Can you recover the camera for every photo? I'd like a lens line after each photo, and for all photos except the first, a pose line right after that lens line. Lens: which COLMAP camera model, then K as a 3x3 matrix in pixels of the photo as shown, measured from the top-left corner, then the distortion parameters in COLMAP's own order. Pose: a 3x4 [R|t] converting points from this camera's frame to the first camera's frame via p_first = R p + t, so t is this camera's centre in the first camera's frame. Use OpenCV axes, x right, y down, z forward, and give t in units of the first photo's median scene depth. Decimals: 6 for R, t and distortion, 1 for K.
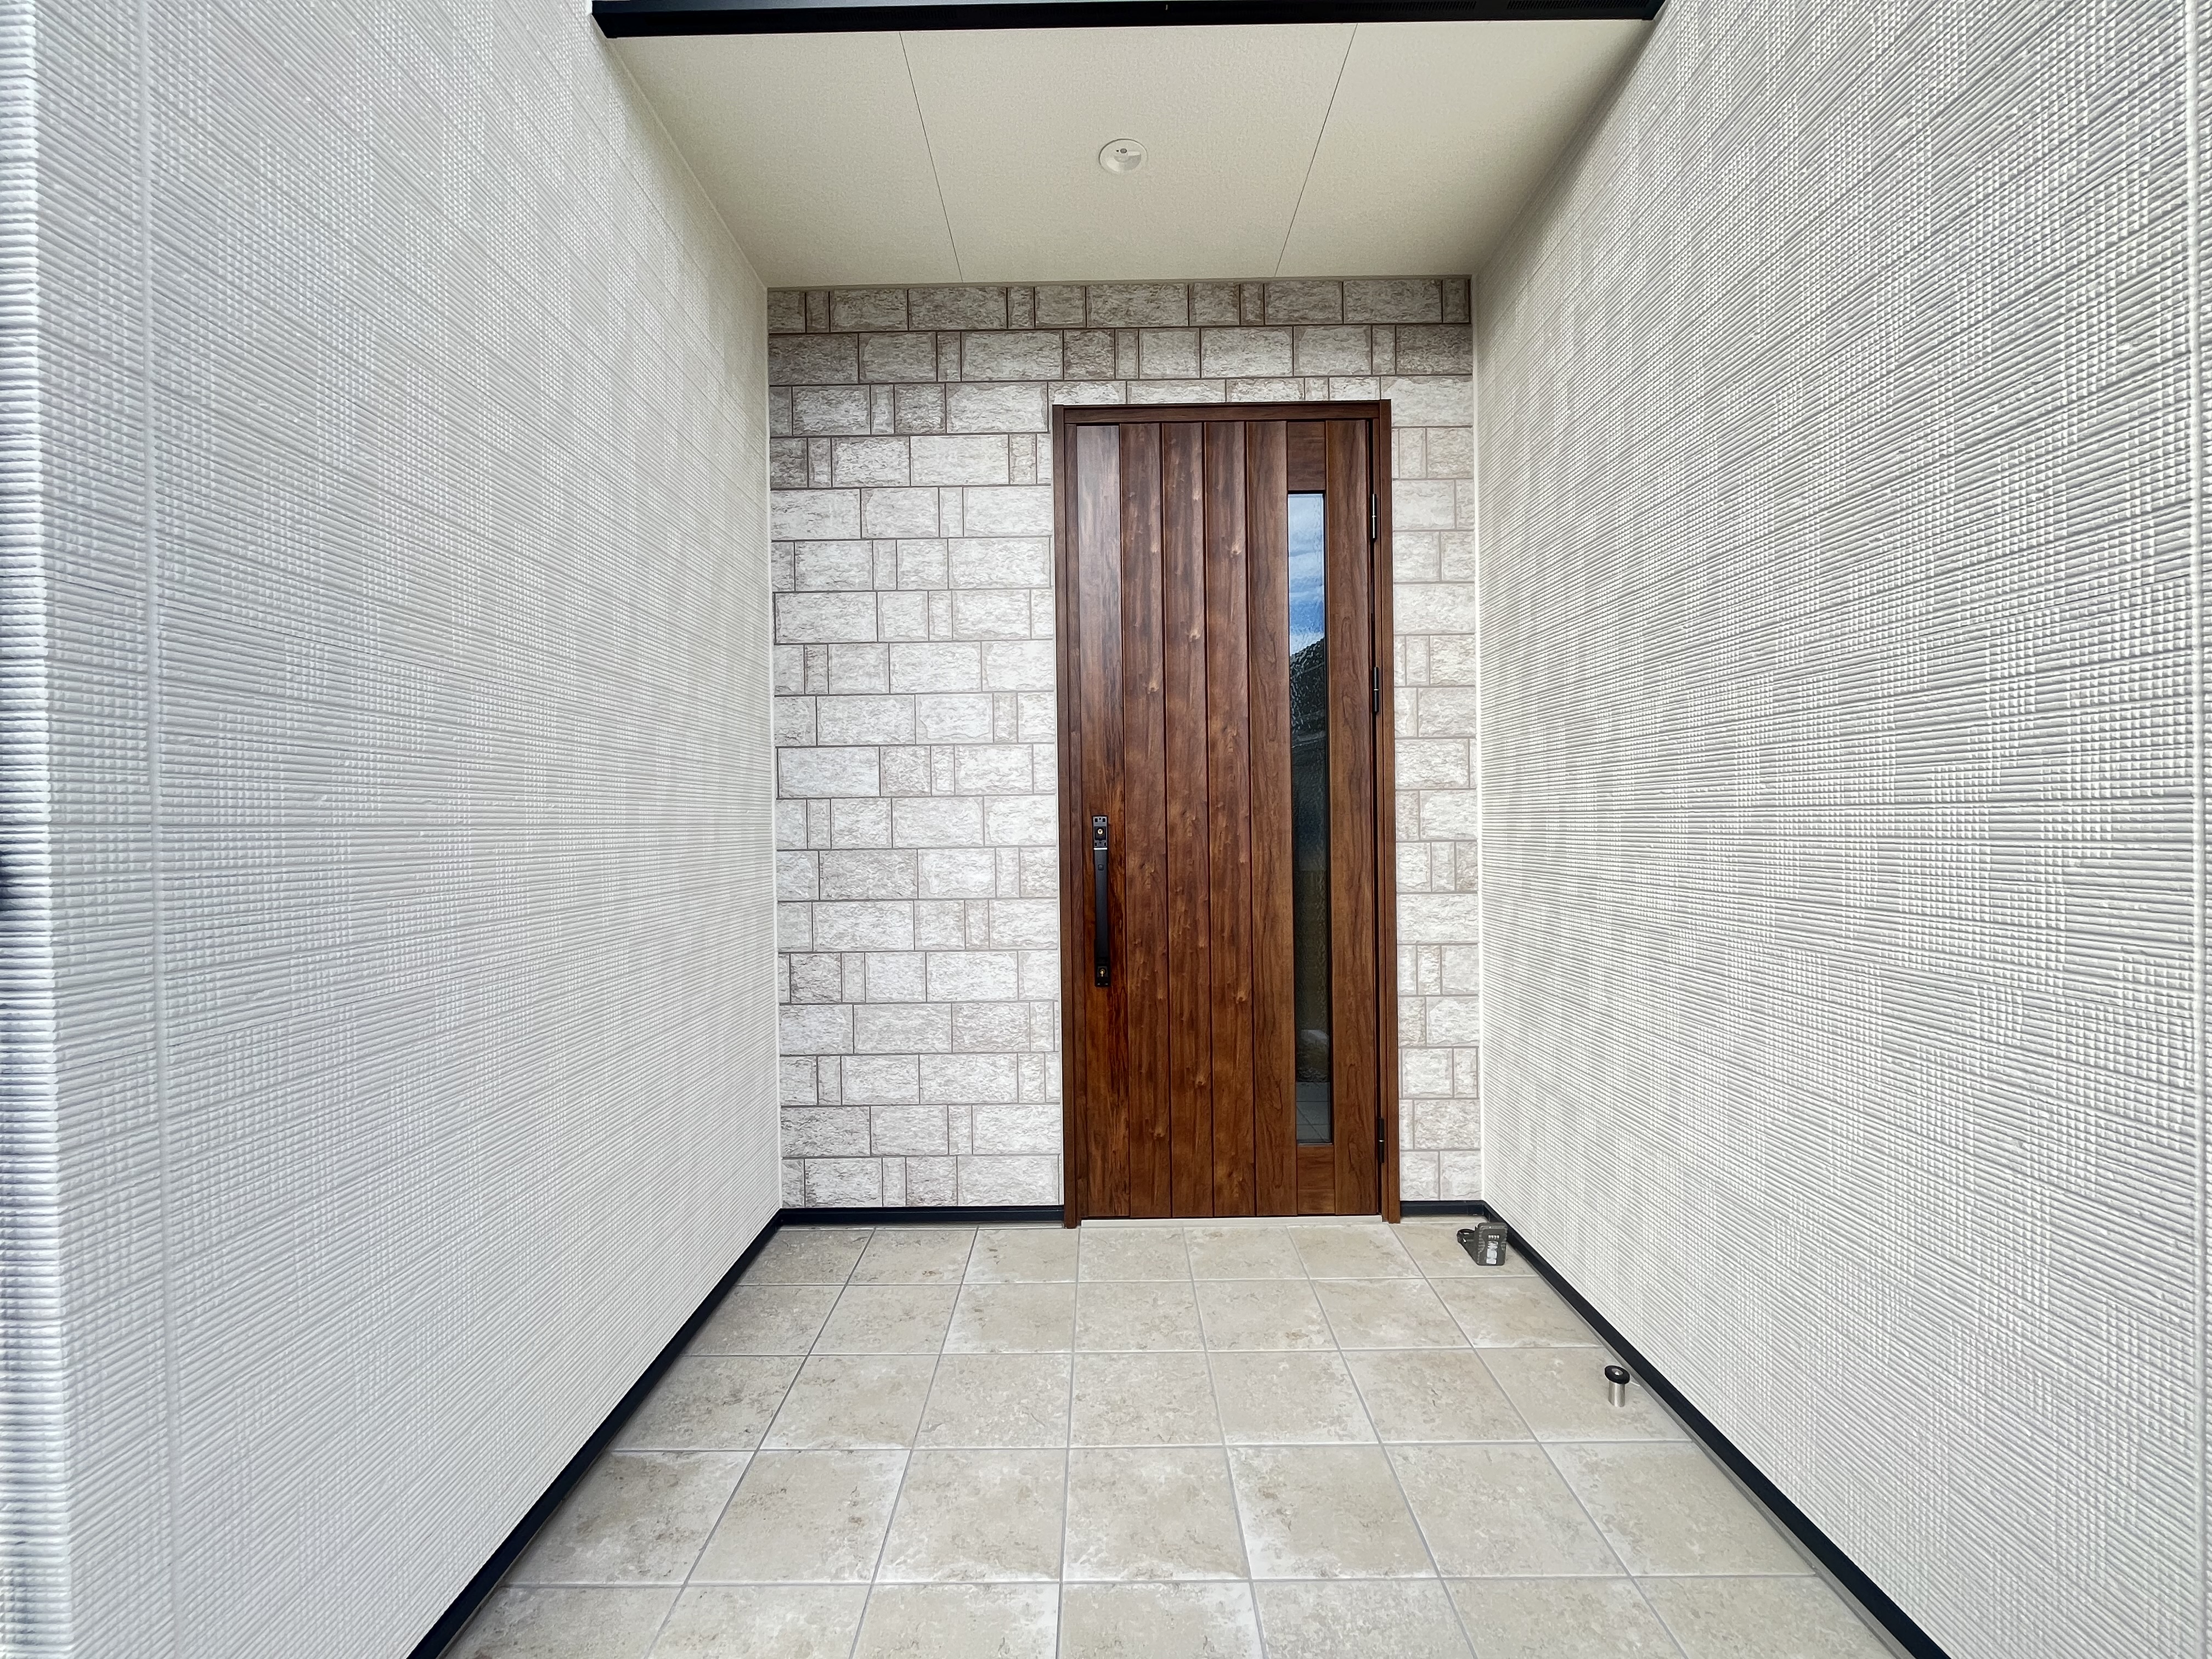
lens RADIAL K [[895.1, 0, 1094.5], [0, 895.1, 827.8], [0, 0, 1]] dist [-0.003553, -0.000512]
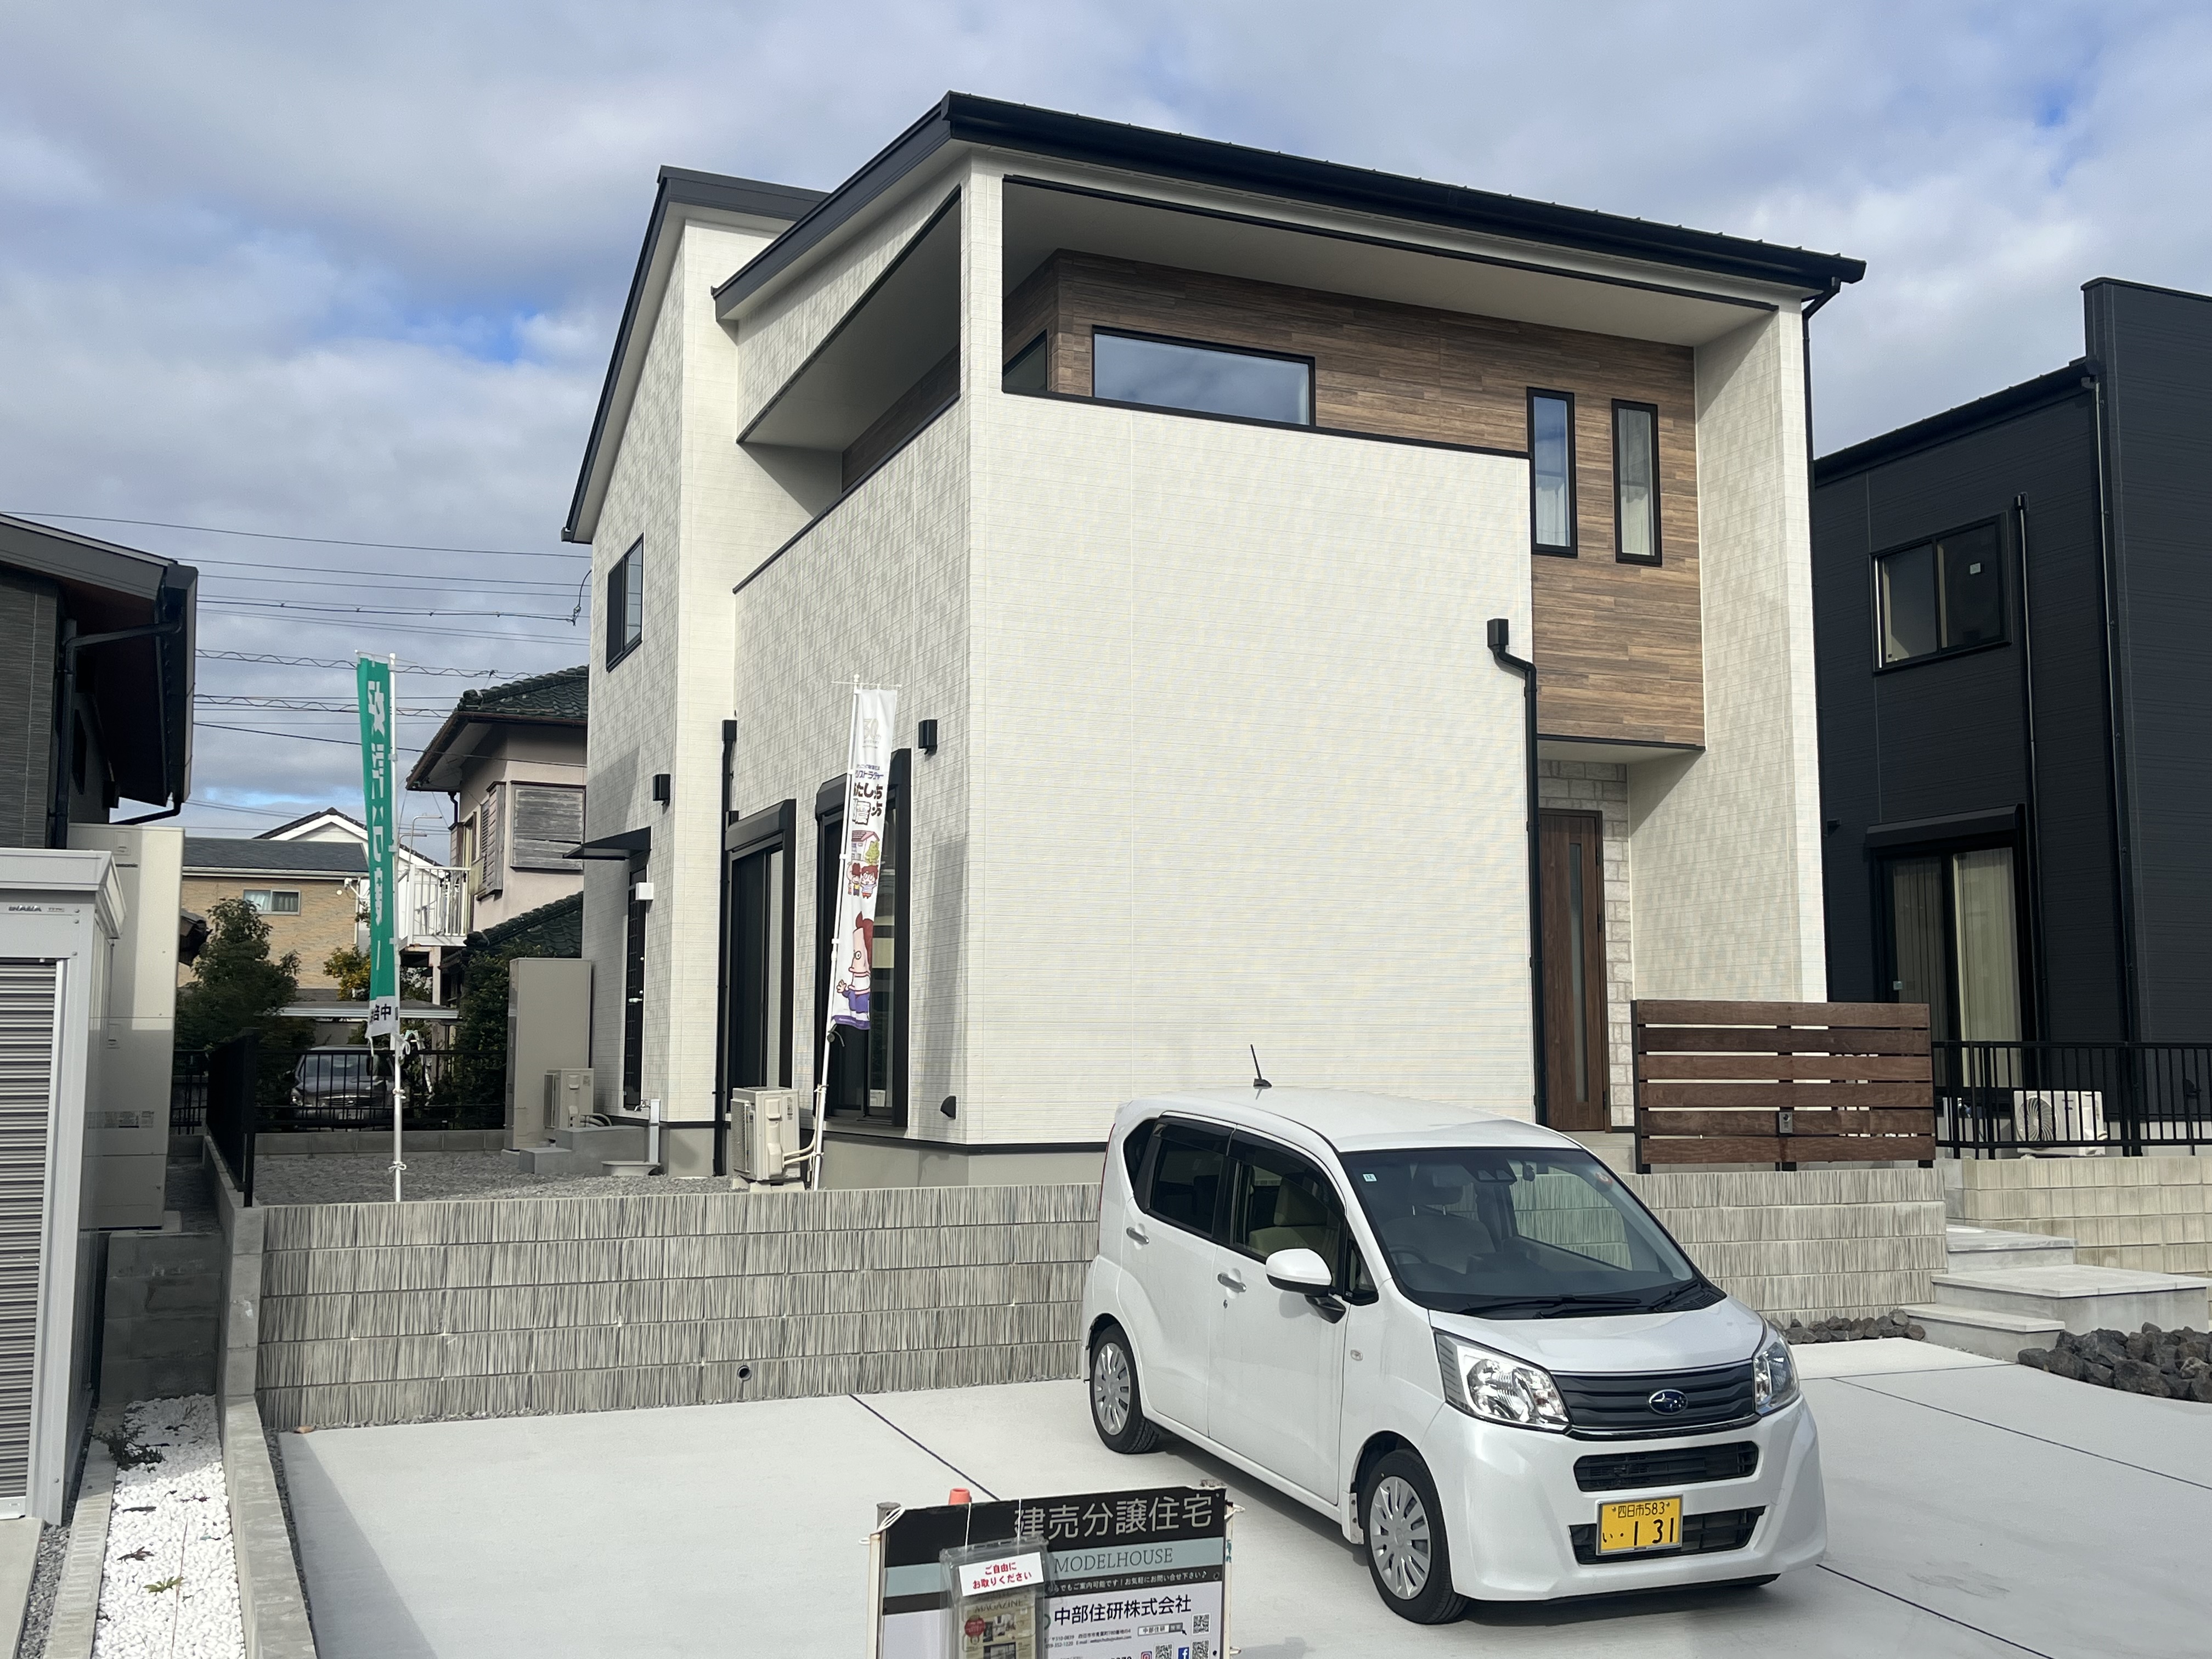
lens RADIAL K [[2130.1, 0, 1106.0], [0, 2130.1, 829.5], [0, 0, 1]] dist [0.050473, -0.029426]
pose [[0.919681, 0.055162, 0.388772, -3.351981], [-0.008644, 0.992688, -0.120401, 0.327902], [-0.392571, 0.107370, 0.913433, -4.029884]]
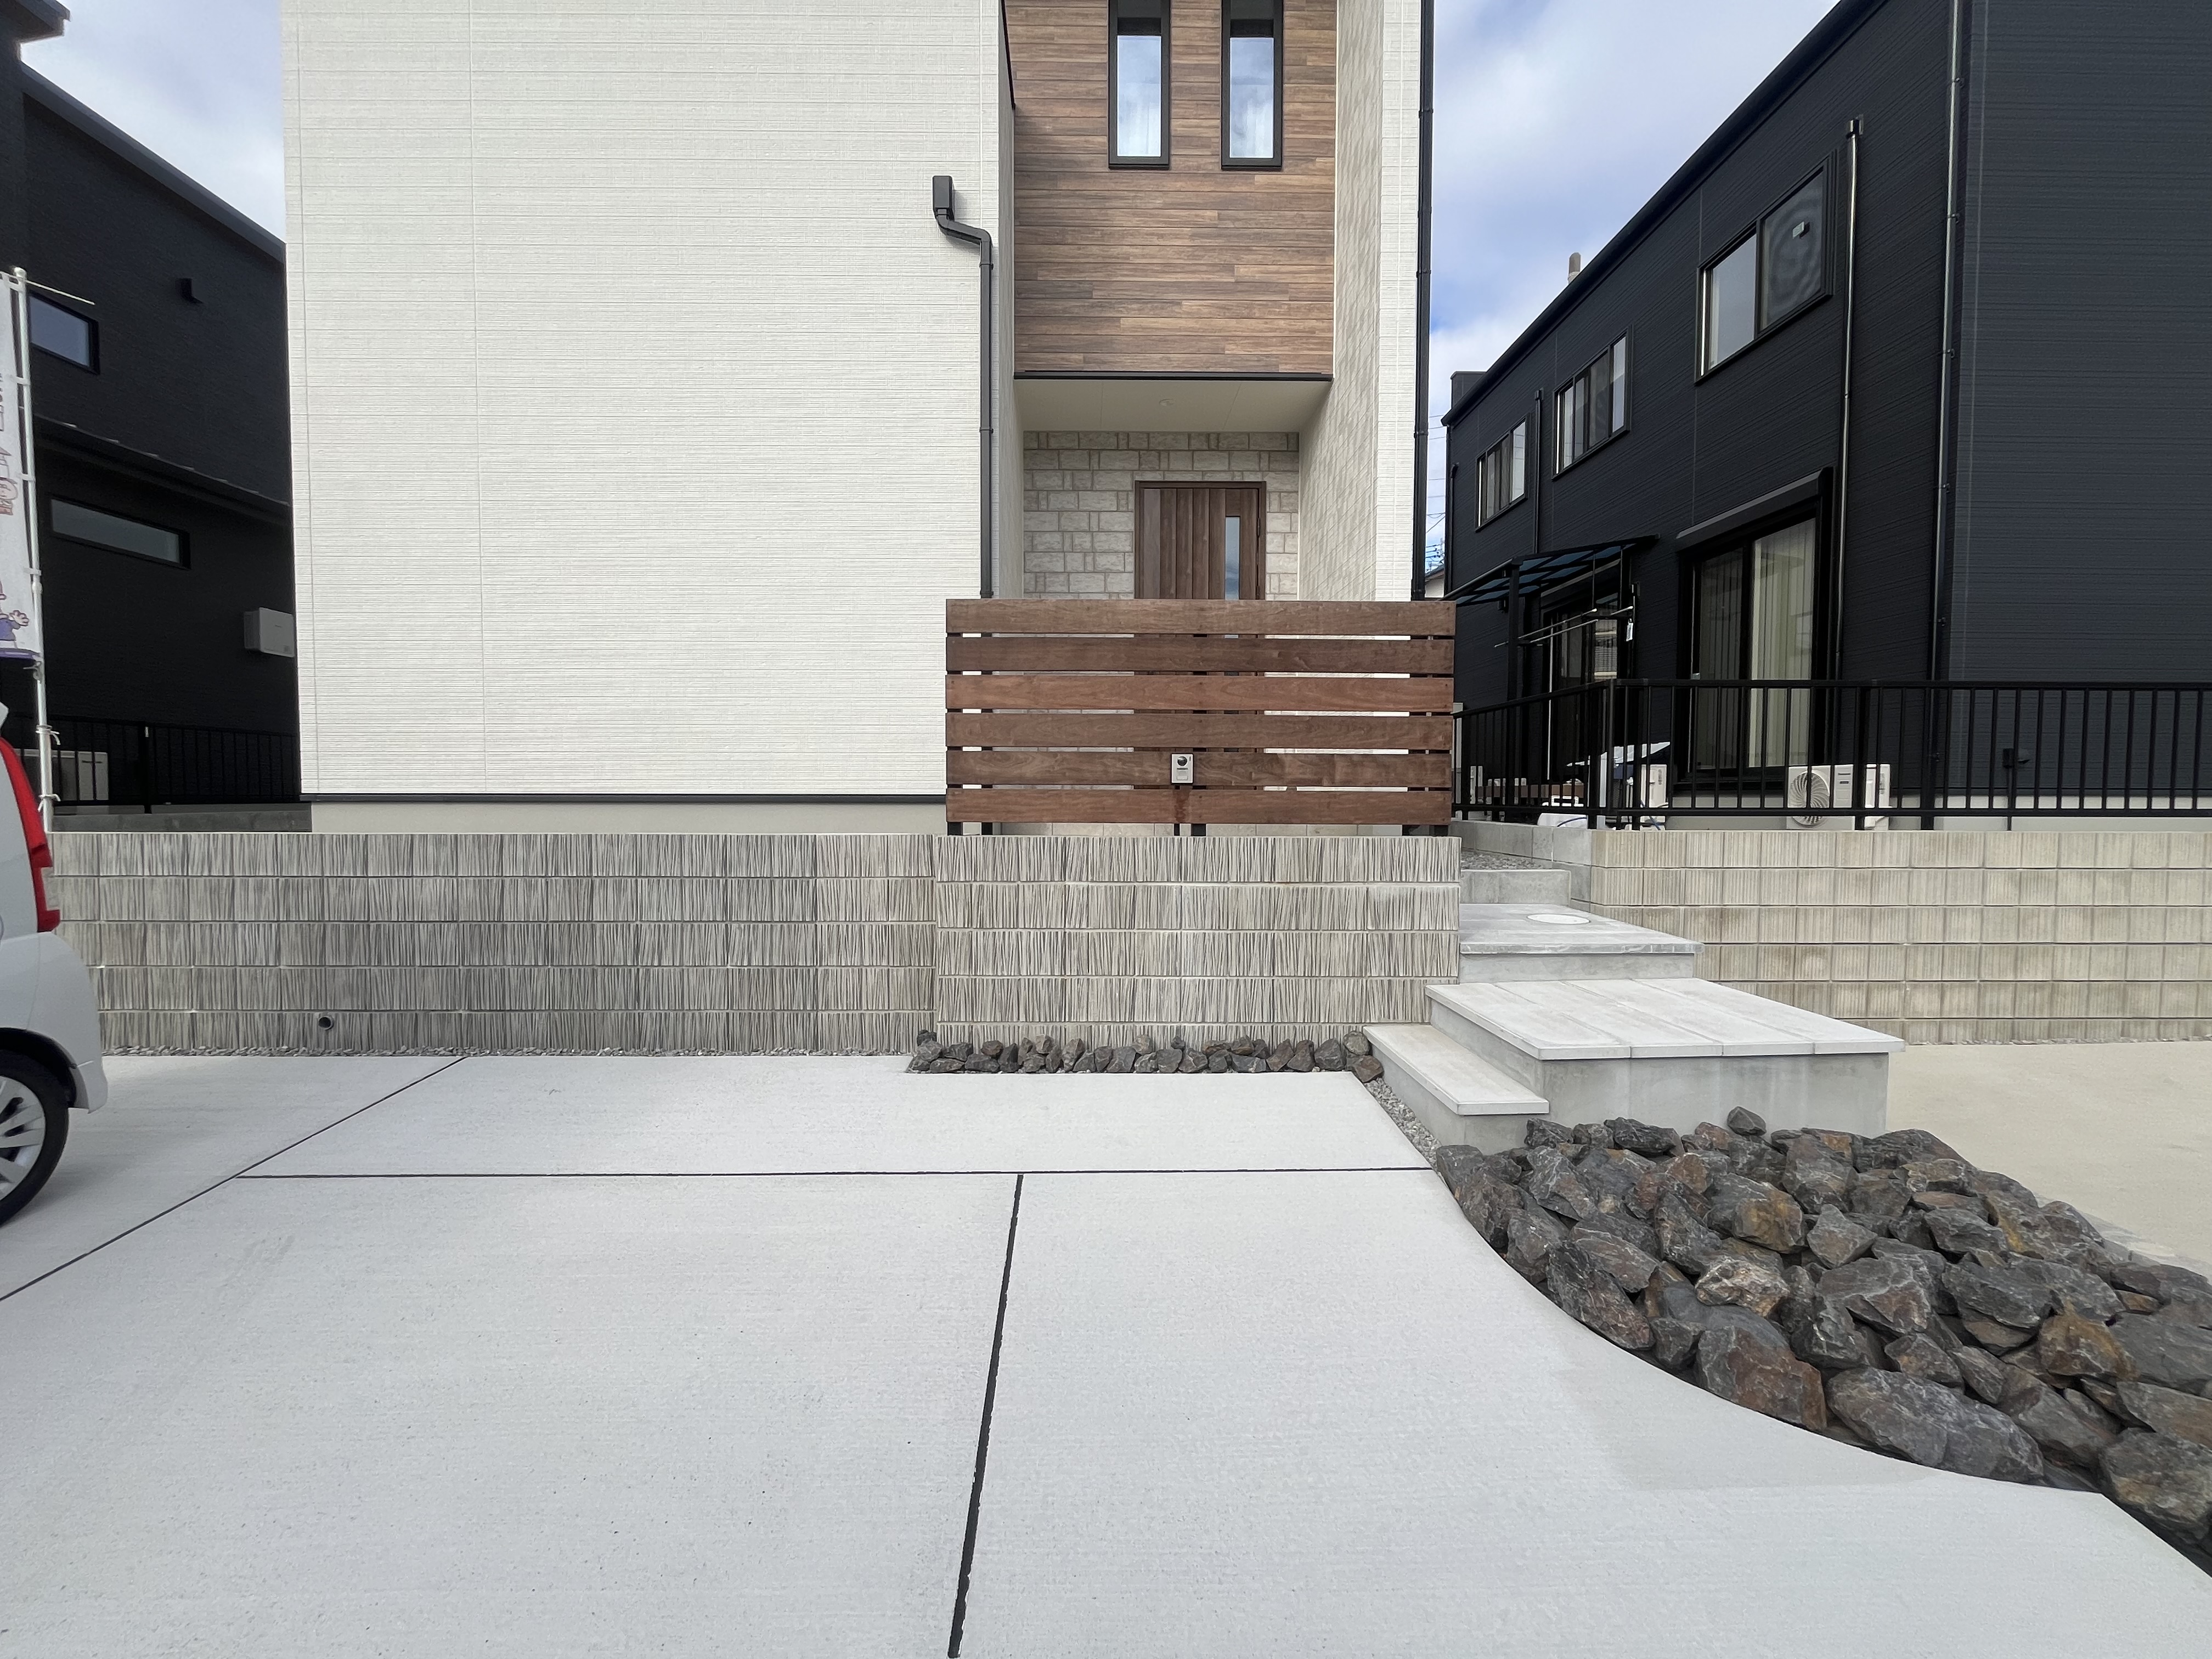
lens RADIAL K [[895.1, 0, 1094.5], [0, 895.1, 827.8], [0, 0, 1]] dist [-0.003553, -0.000512]
pose [[0.999772, 0.015185, 0.015023, -0.184793], [-0.015649, 0.999388, 0.031292, 0.441720], [-0.014539, -0.031520, 0.999397, -1.582541]]
